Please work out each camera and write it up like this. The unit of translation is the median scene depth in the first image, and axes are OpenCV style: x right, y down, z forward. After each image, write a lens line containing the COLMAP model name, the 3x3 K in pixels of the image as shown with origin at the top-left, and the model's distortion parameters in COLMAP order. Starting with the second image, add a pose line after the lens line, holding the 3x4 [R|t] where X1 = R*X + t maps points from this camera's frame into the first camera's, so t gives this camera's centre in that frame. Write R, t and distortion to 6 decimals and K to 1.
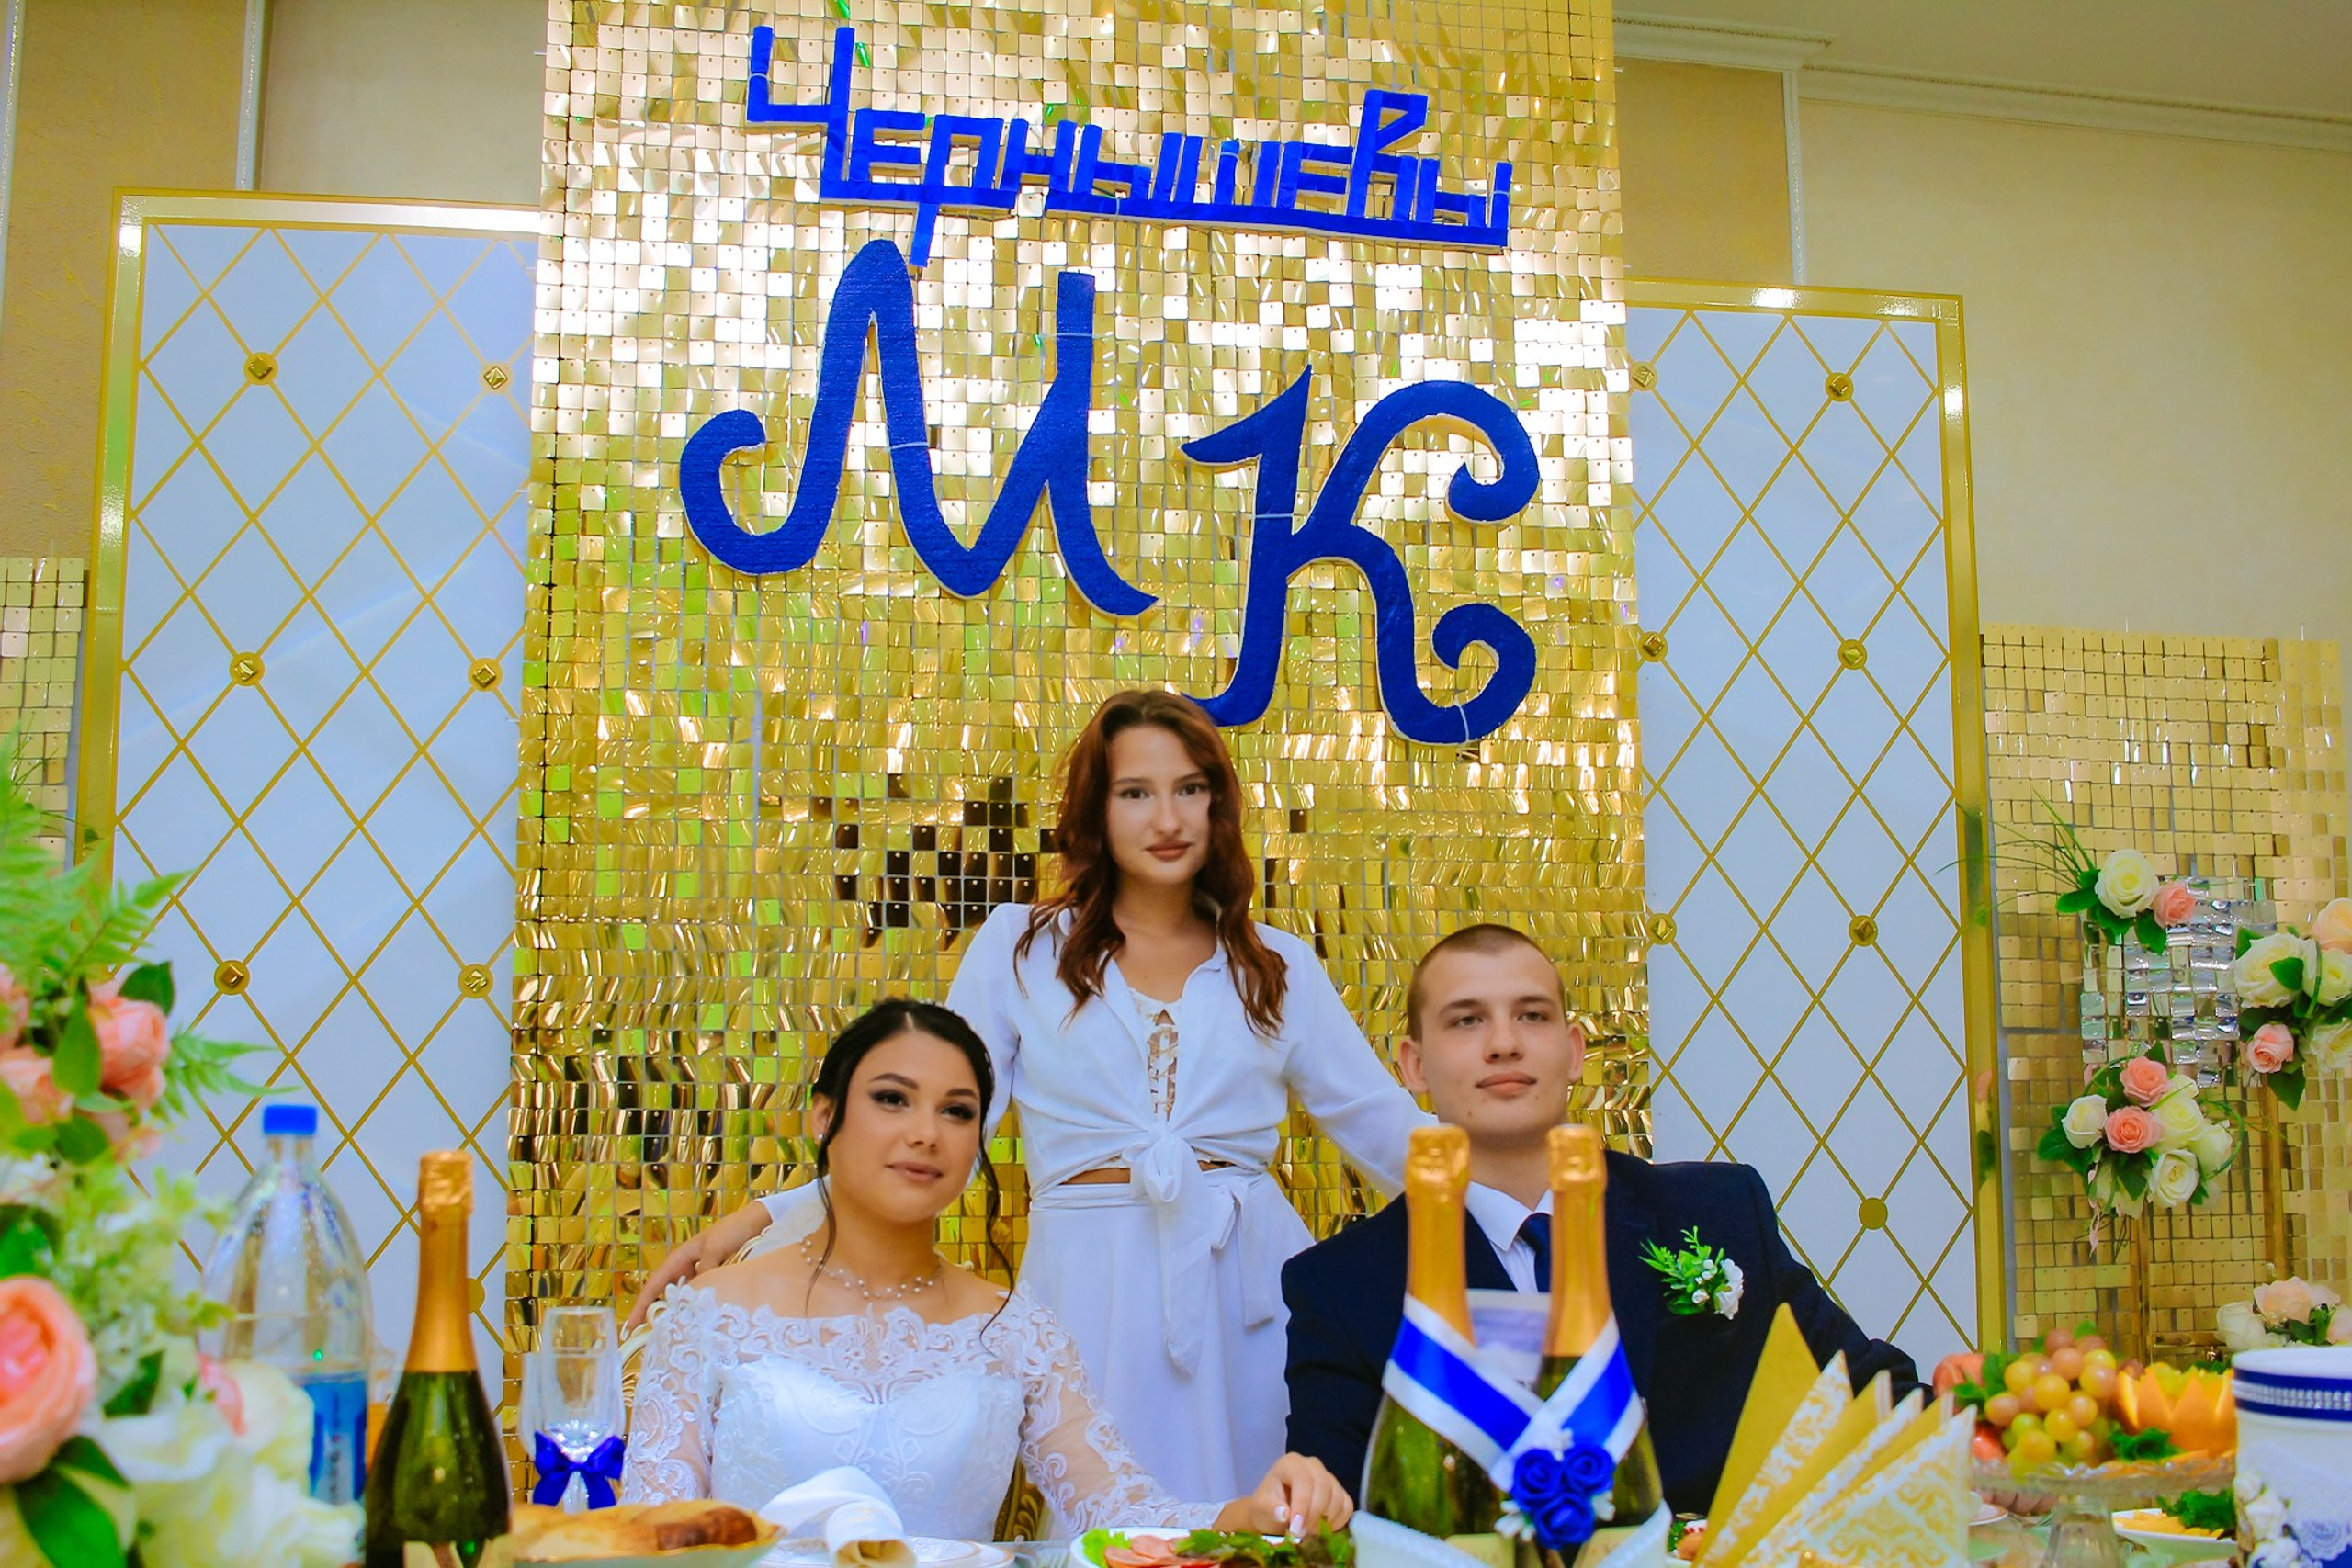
lens RADIAL K [[2572.3, 0, 1166.6], [0, 2572.3, 827.0], [0, 0, 1]] dist [-0.085305, 0.000000]
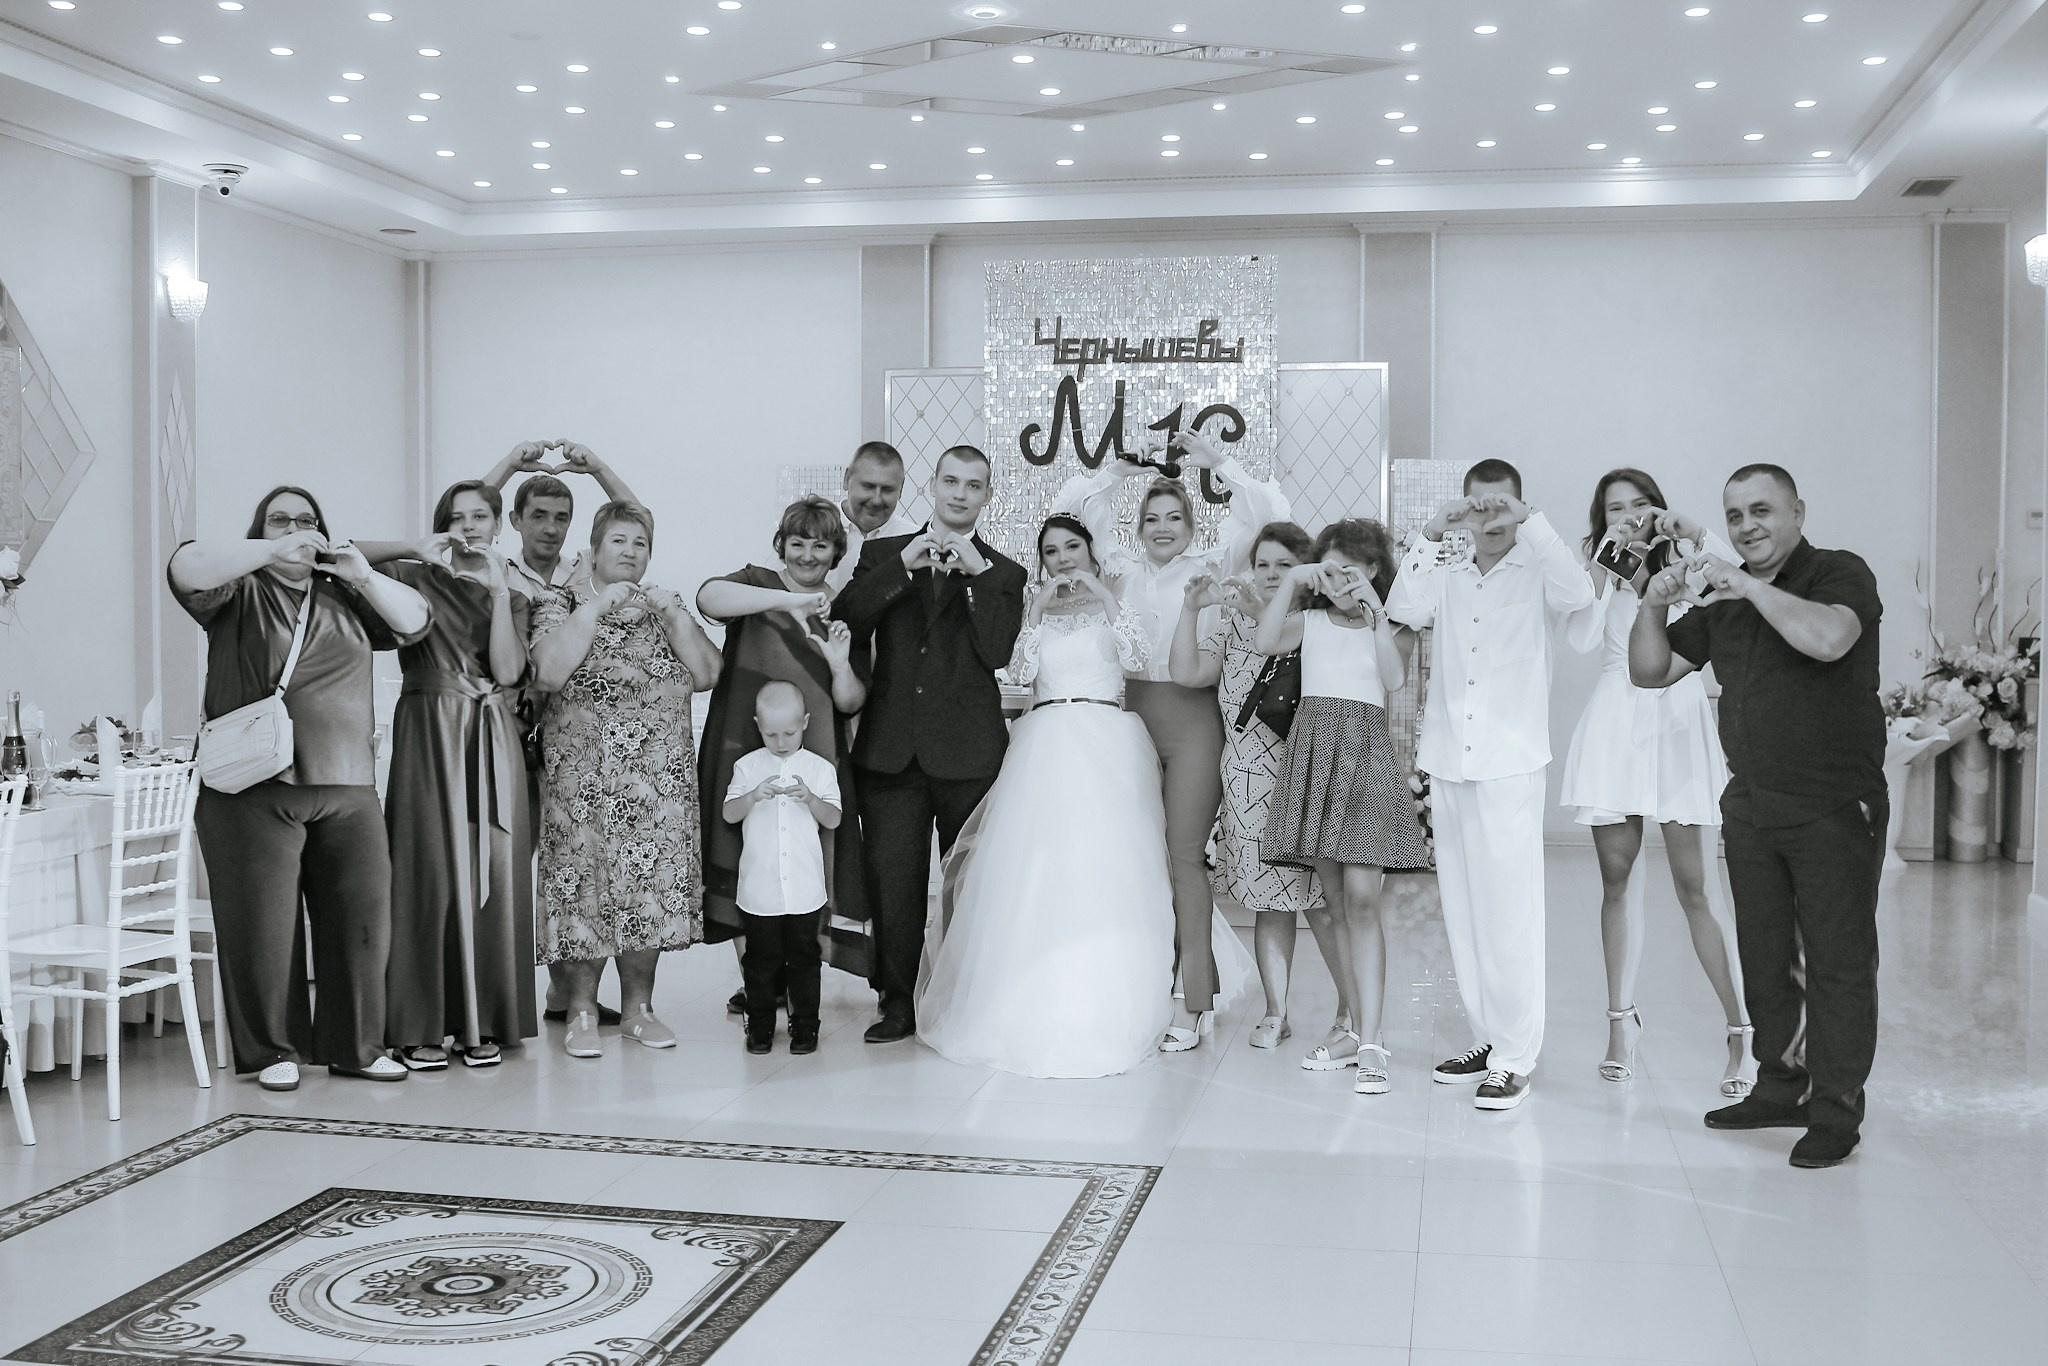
lens RADIAL K [[2253.8, 0, 1007.6], [0, 2253.8, 682.0], [0, 0, 1]] dist [-0.015933, 0.000000]
pose [[0.924994, 0.025846, -0.379102, 1.085656], [0.042580, 0.984350, 0.171004, -0.354499], [0.377589, -0.174319, 0.909417, -2.167081]]
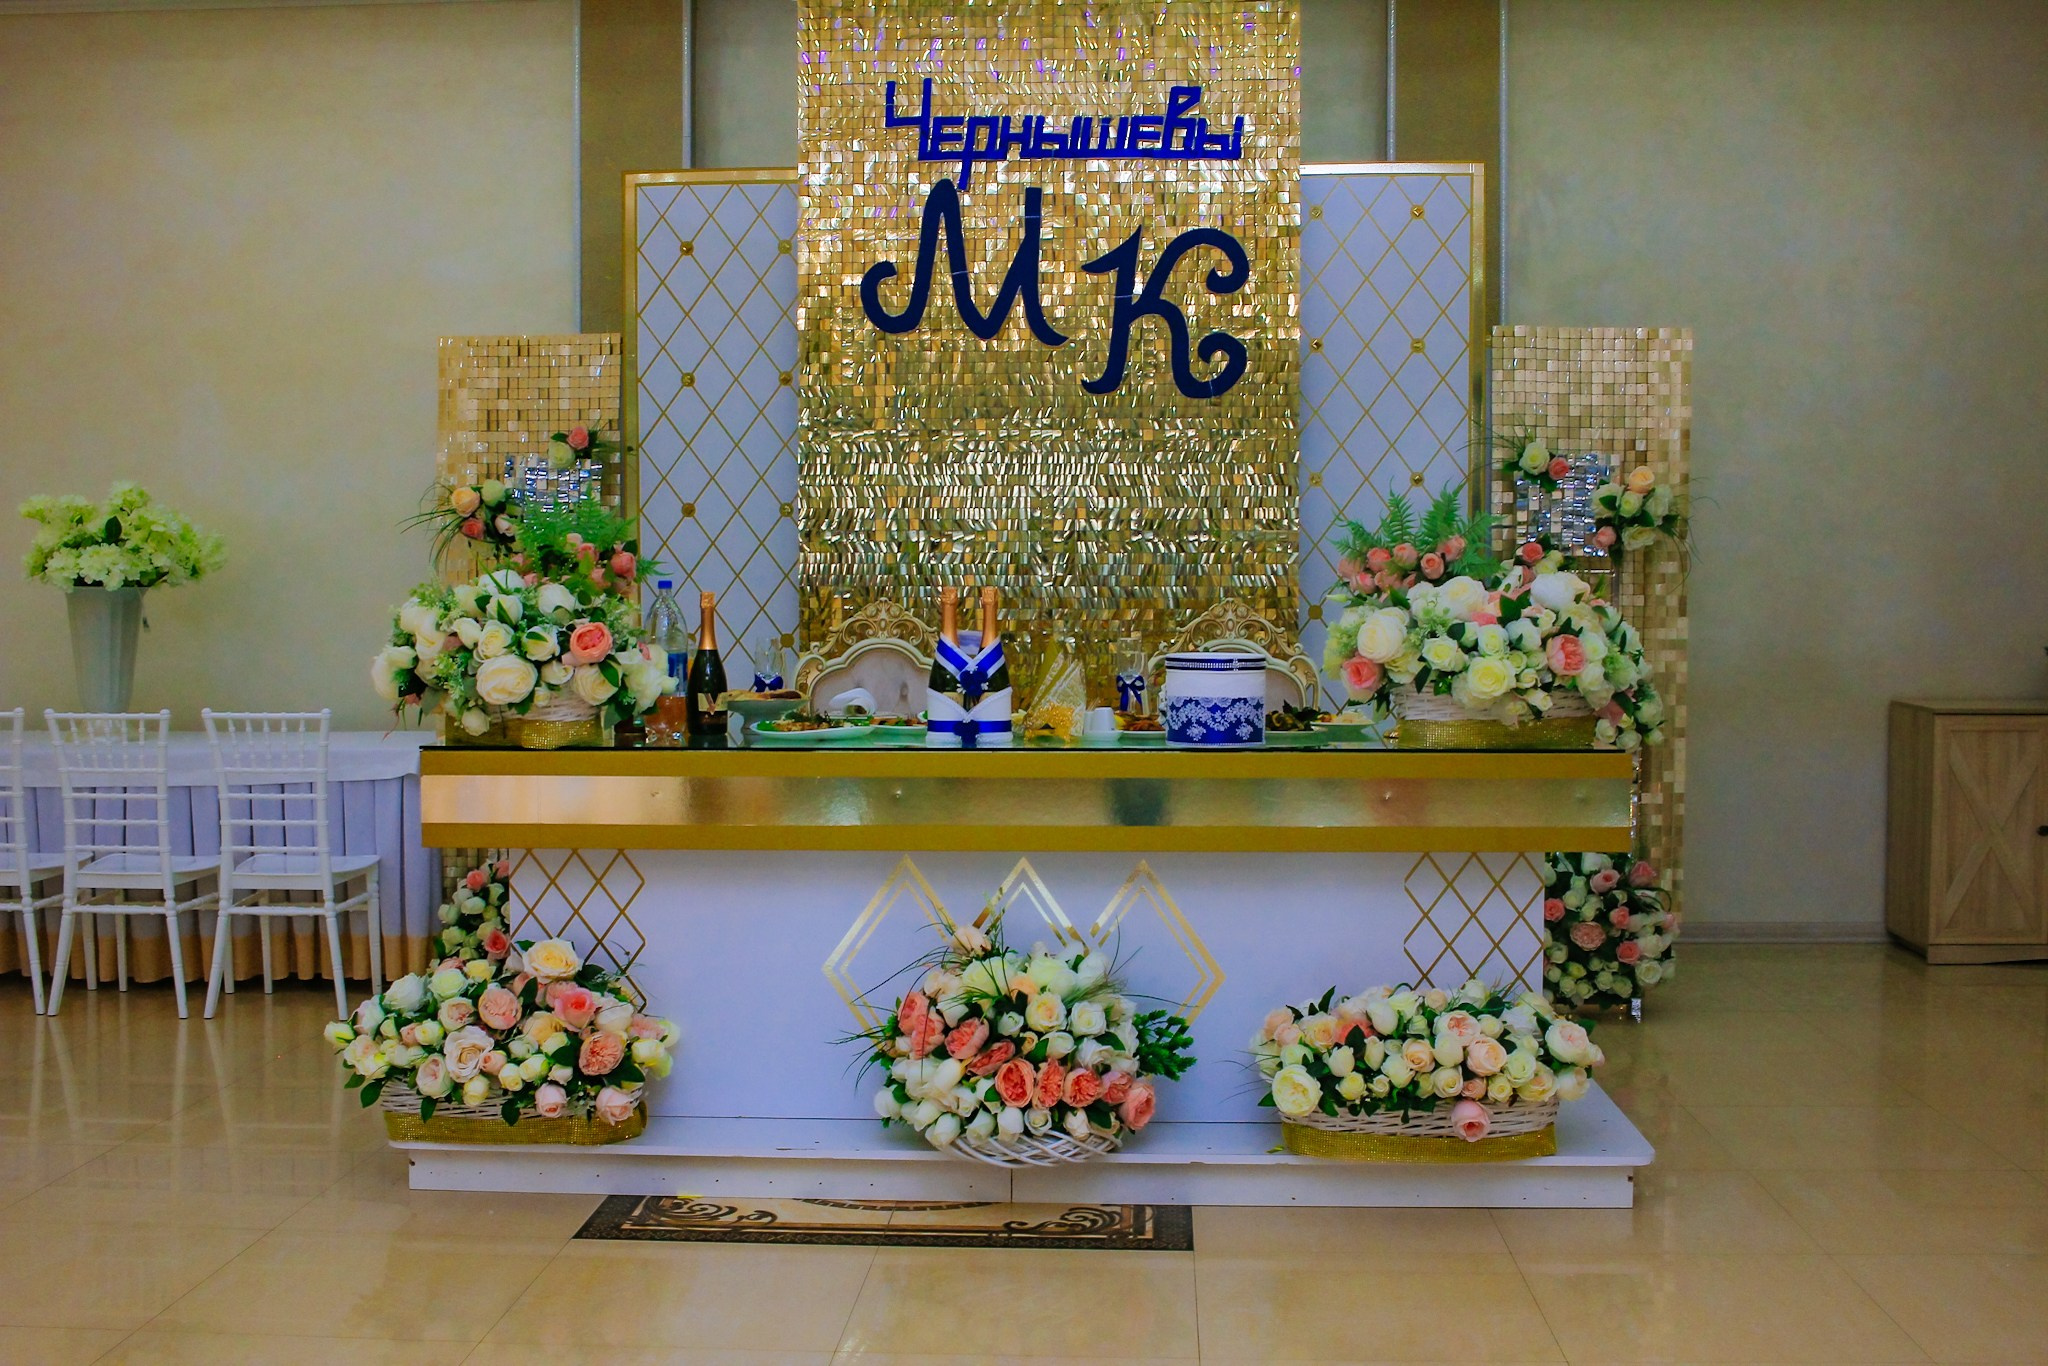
lens RADIAL K [[2240.0, 0, 1026.7], [0, 2240.0, 697.7], [0, 0, 1]] dist [-0.085305, 0.000000]
pose [[0.968910, 0.018469, -0.246723, 0.443524], [0.028863, 0.981963, 0.186857, -0.144347], [0.245724, -0.188169, 0.950901, -0.916587]]
